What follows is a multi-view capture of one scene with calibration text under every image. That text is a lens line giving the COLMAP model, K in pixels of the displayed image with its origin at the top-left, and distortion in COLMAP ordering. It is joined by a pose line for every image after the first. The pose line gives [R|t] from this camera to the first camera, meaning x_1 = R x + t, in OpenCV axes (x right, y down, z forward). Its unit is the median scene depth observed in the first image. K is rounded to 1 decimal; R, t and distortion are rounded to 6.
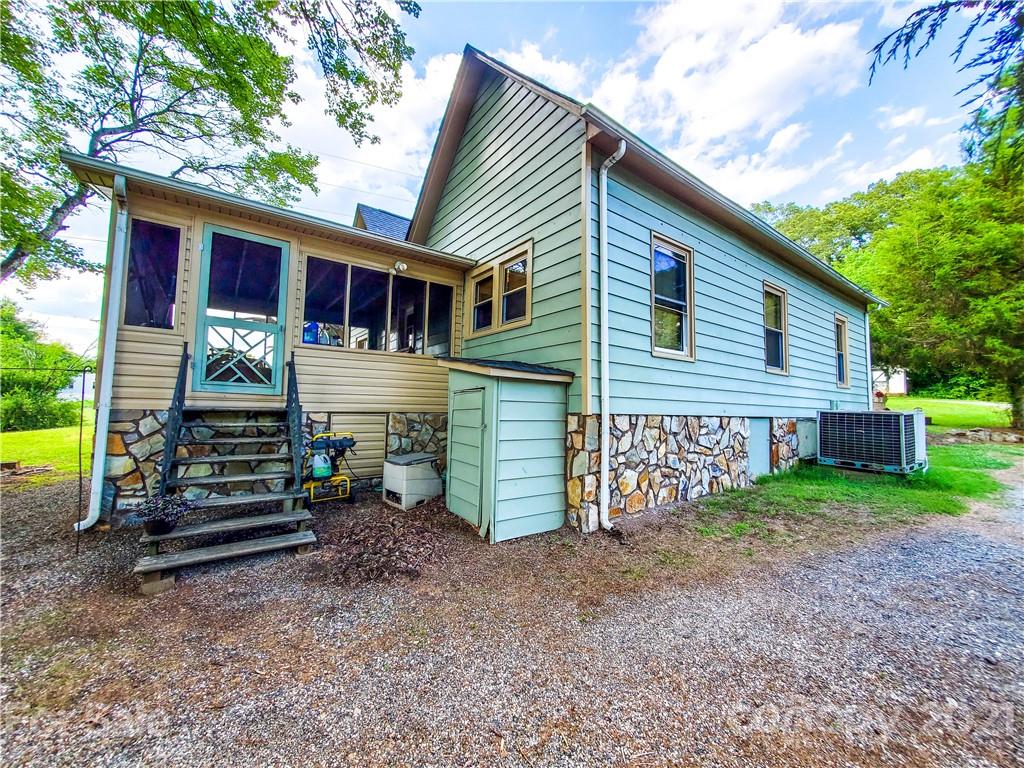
lens RADIAL K [[403.3, 0, 515.5], [0, 403.3, 380.3], [0, 0, 1]] dist [-0.000168, -0.001743]
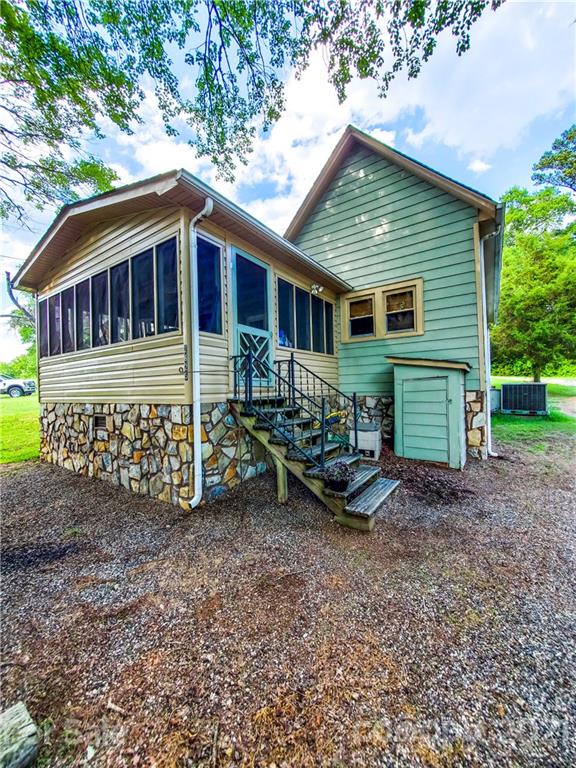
lens RADIAL K [[302.5, 0, 287.2], [0, 302.5, 386.6], [0, 0, 1]] dist [-0.000168, -0.001743]
pose [[0.942969, -0.038826, 0.330608, -0.966423], [0.019202, 0.997865, 0.062418, -0.025811], [-0.332325, -0.052510, 0.941702, 0.081789]]
